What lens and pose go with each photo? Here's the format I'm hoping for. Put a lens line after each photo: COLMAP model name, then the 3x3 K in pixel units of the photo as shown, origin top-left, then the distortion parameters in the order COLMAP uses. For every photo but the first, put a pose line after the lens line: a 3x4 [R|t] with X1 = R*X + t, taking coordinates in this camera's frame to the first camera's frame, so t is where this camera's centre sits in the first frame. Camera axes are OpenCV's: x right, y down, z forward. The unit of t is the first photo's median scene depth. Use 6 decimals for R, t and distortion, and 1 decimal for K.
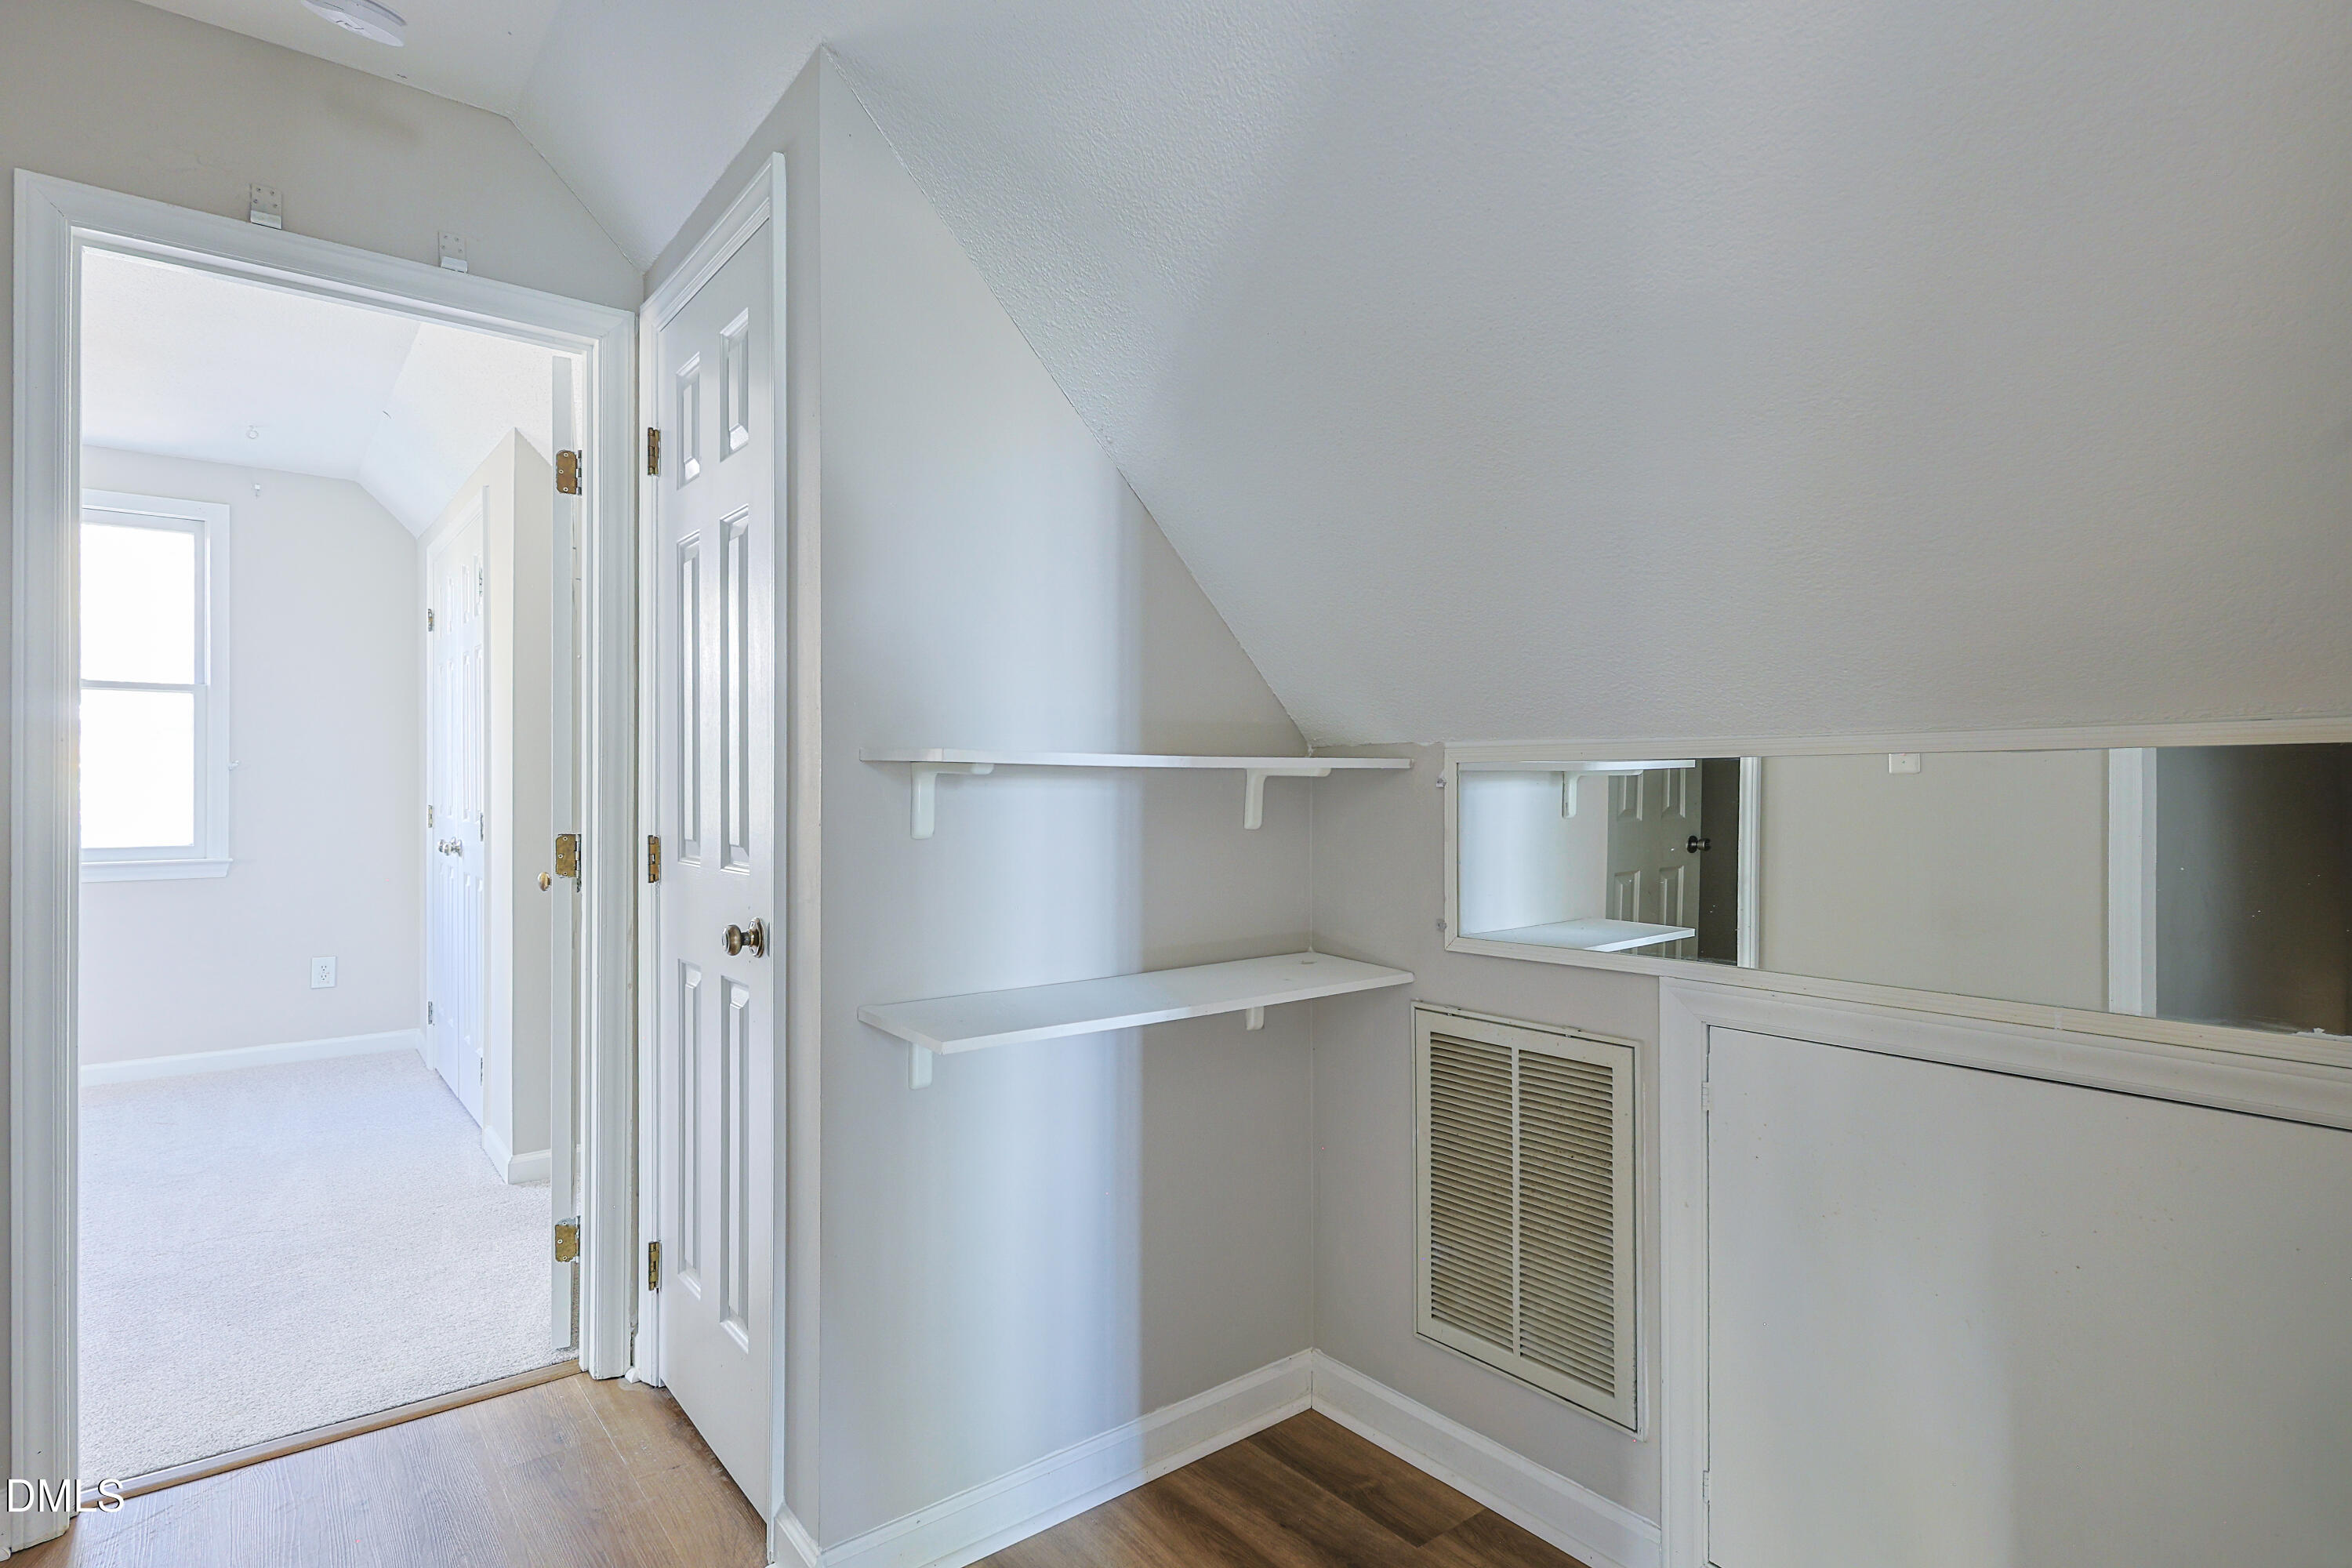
lens RADIAL K [[1178.5, 0, 1166.8], [0, 1178.5, 785.9], [0, 0, 1]] dist [-0.001659, -0.000258]
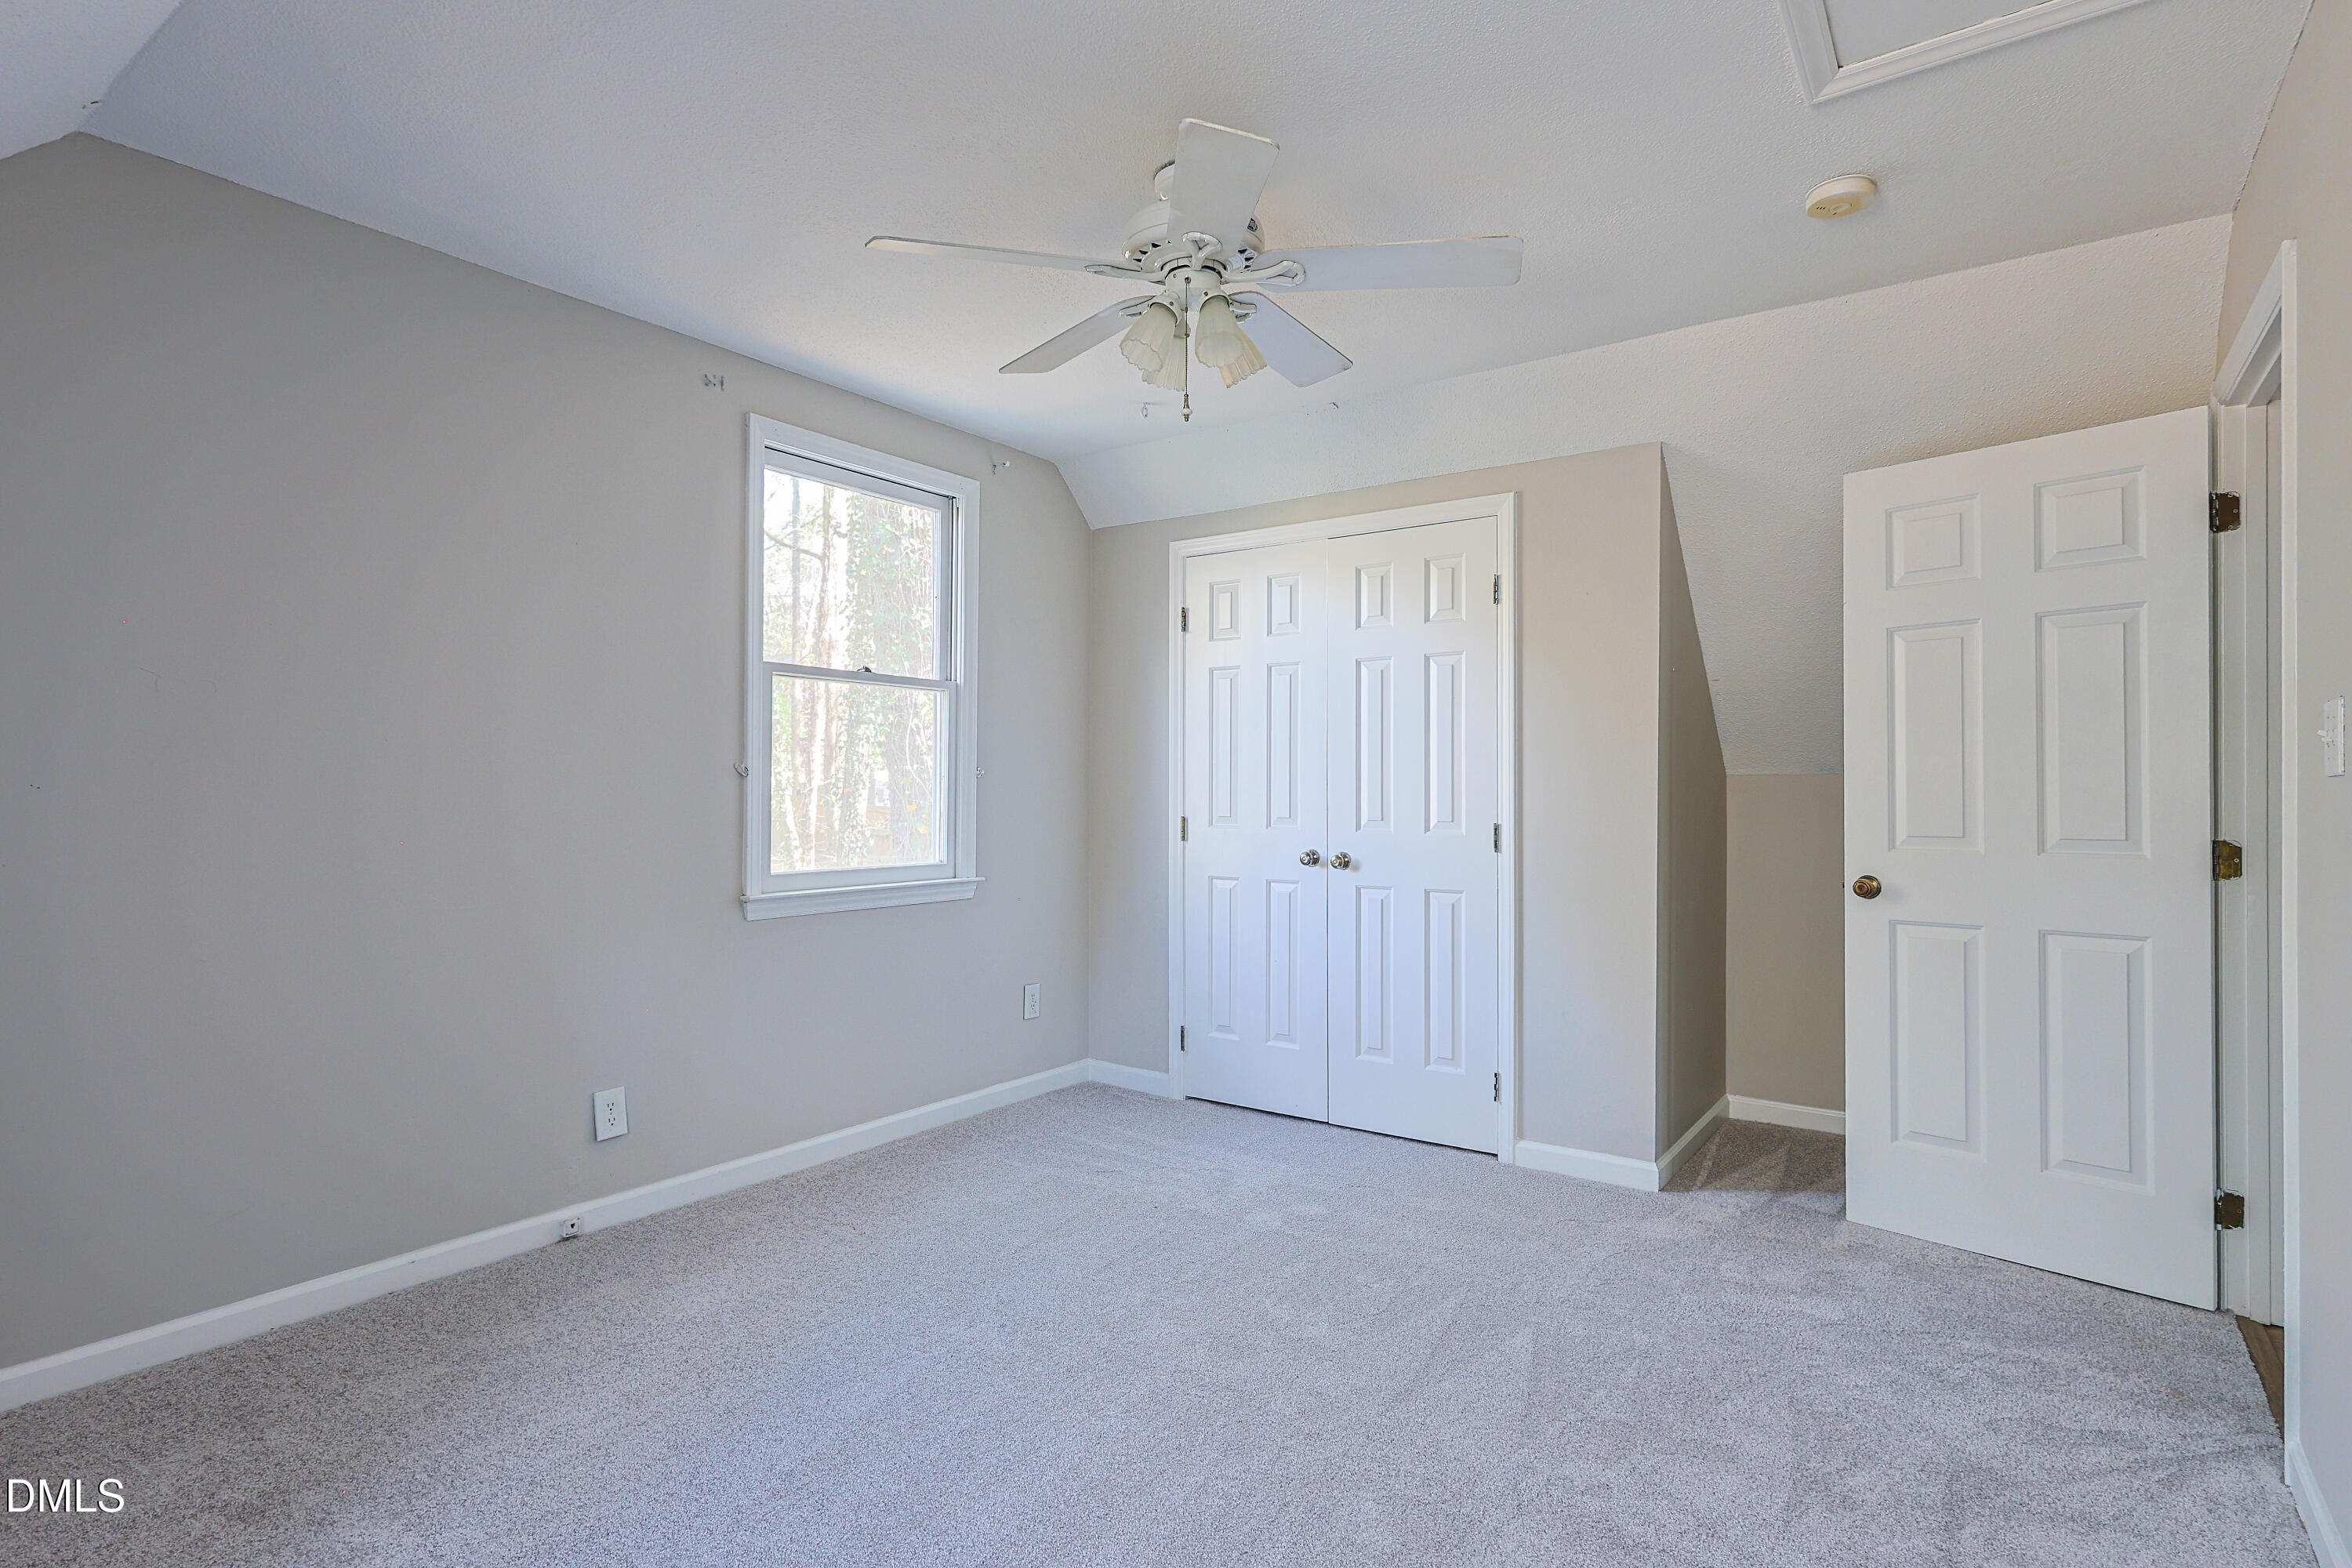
lens RADIAL K [[1178.5, 0, 1166.8], [0, 1178.5, 785.9], [0, 0, 1]] dist [-0.001659, -0.000258]
pose [[0.964114, 0.003498, 0.265467, -0.893770], [-0.000996, 0.999954, -0.009560, 0.000584], [-0.265488, 0.008953, 0.964073, 0.104499]]
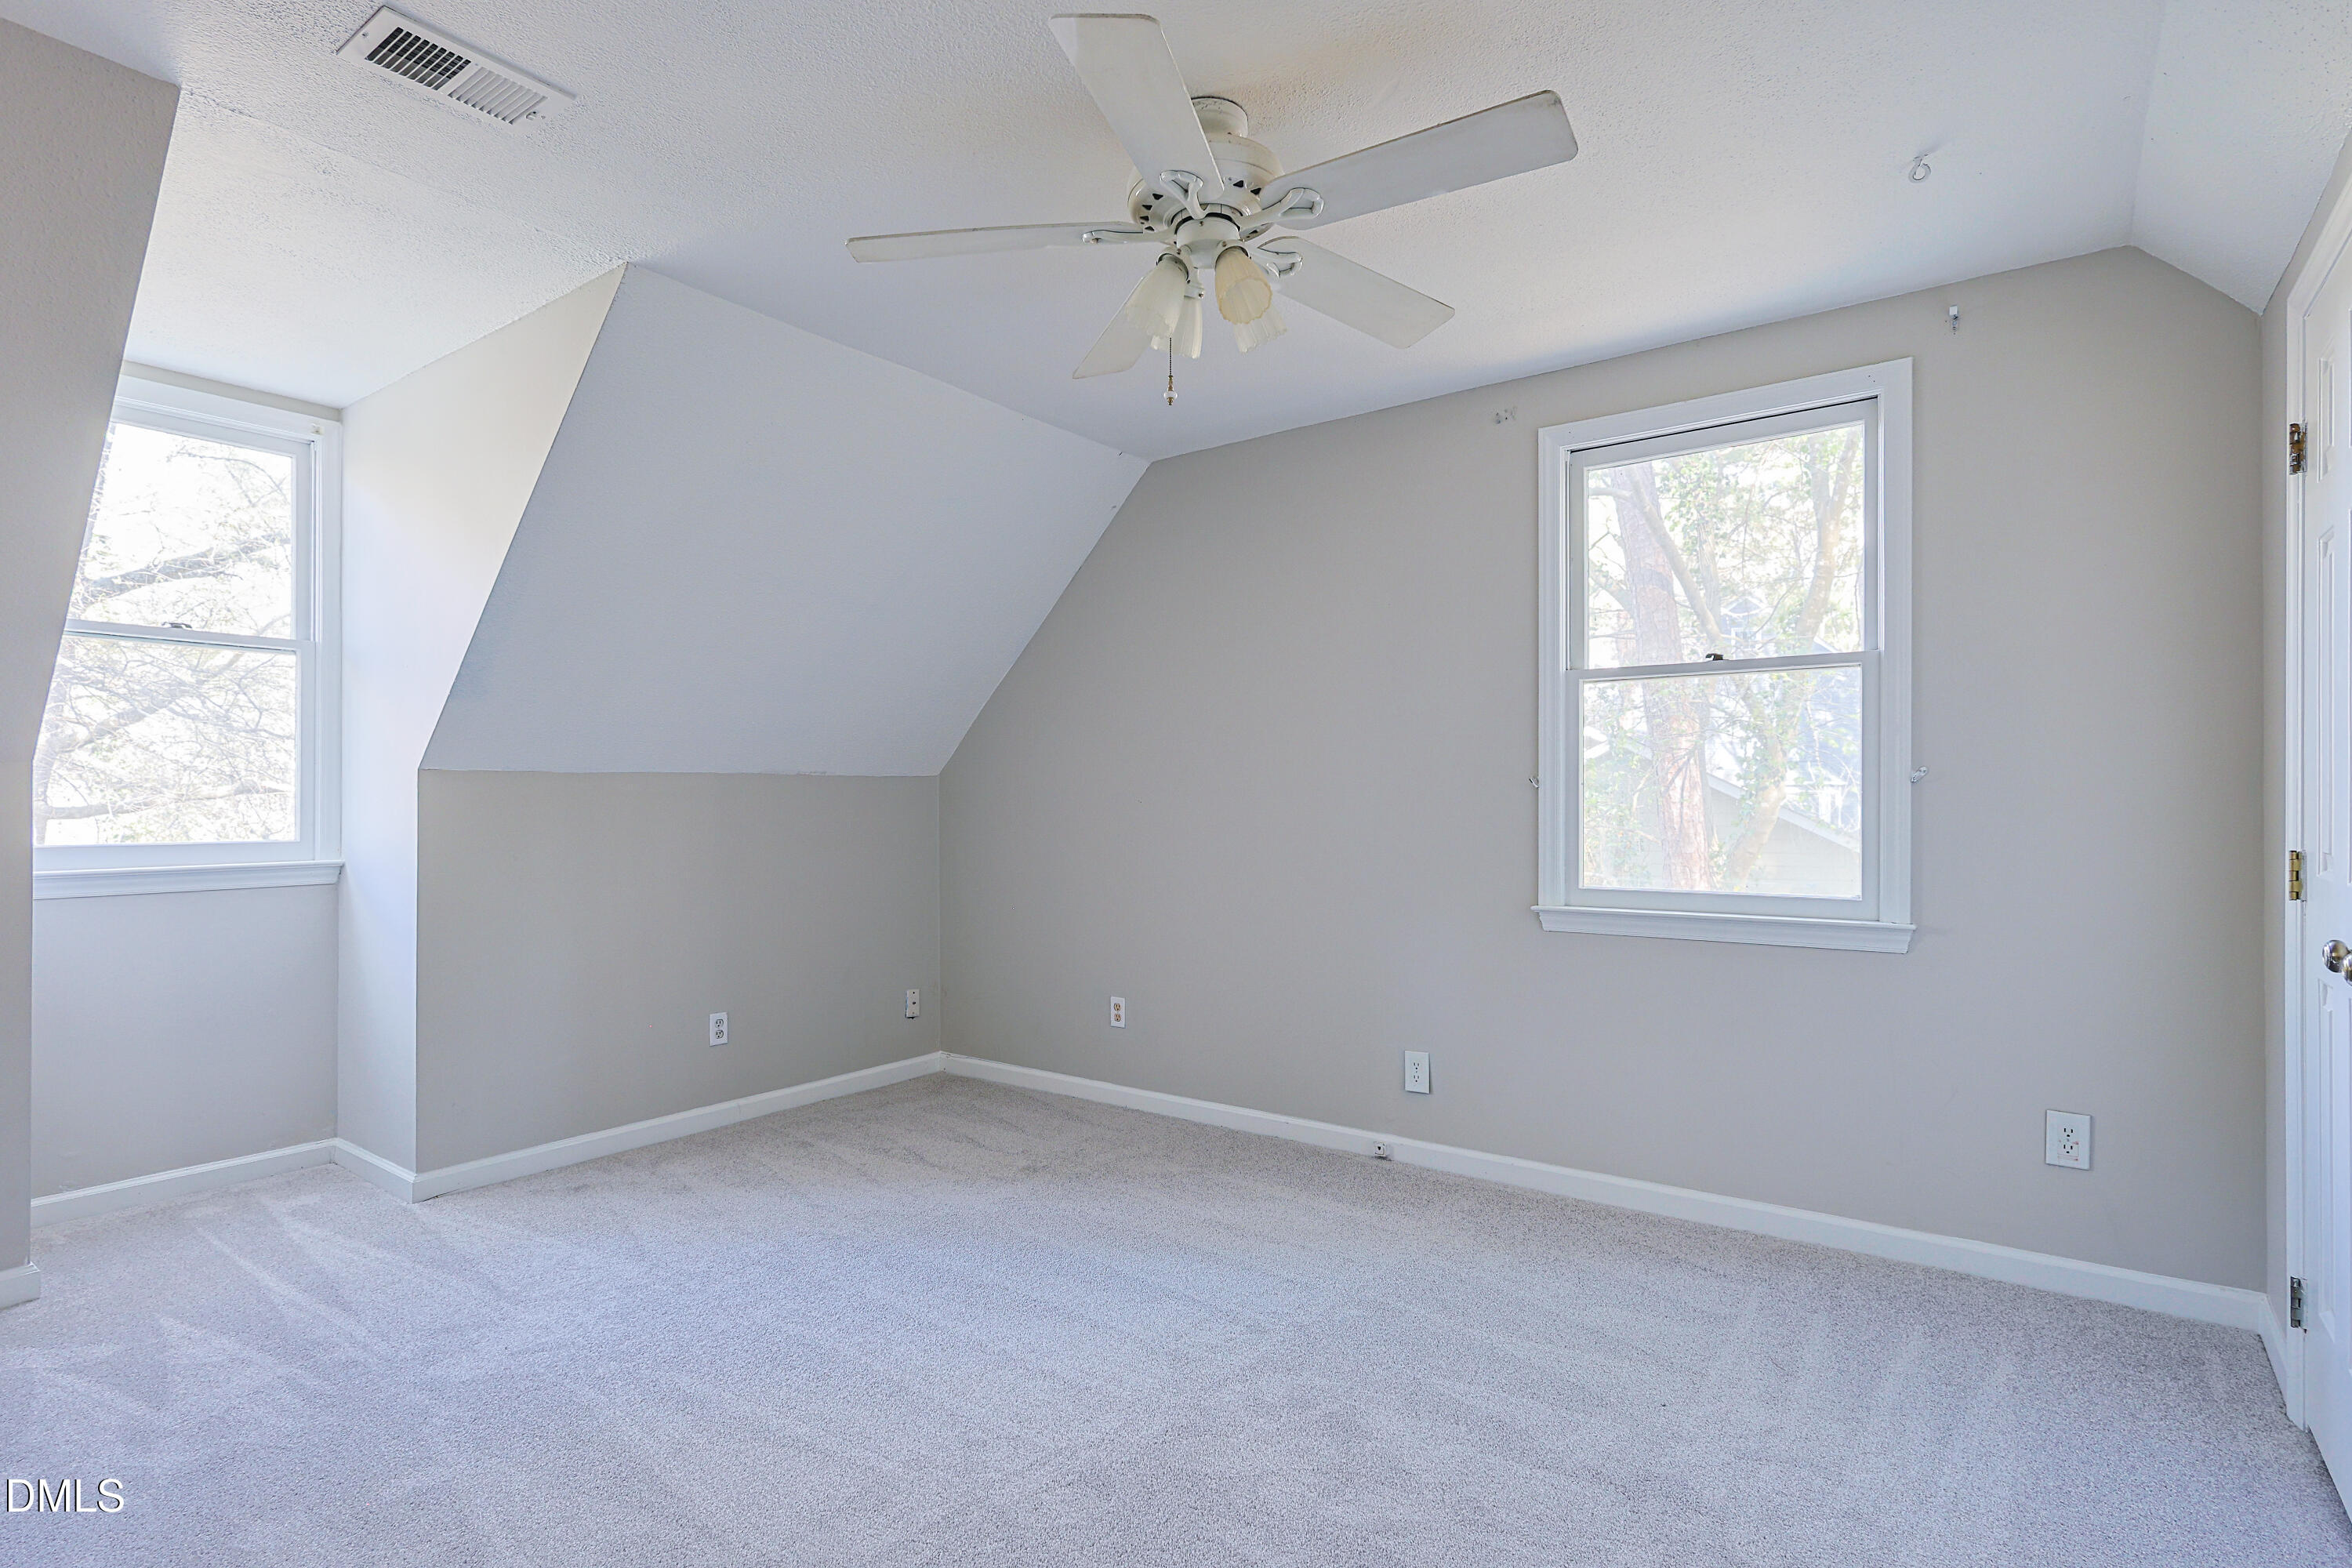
lens RADIAL K [[1149.3, 0, 1206.3], [0, 1149.3, 798.4], [0, 0, 1]] dist [0.001820, 0.000605]
pose [[0.278009, -0.003655, -0.960572, -0.316050], [-0.000683, 0.999992, -0.004003, -0.002579], [0.960578, 0.001768, 0.278004, 0.472516]]
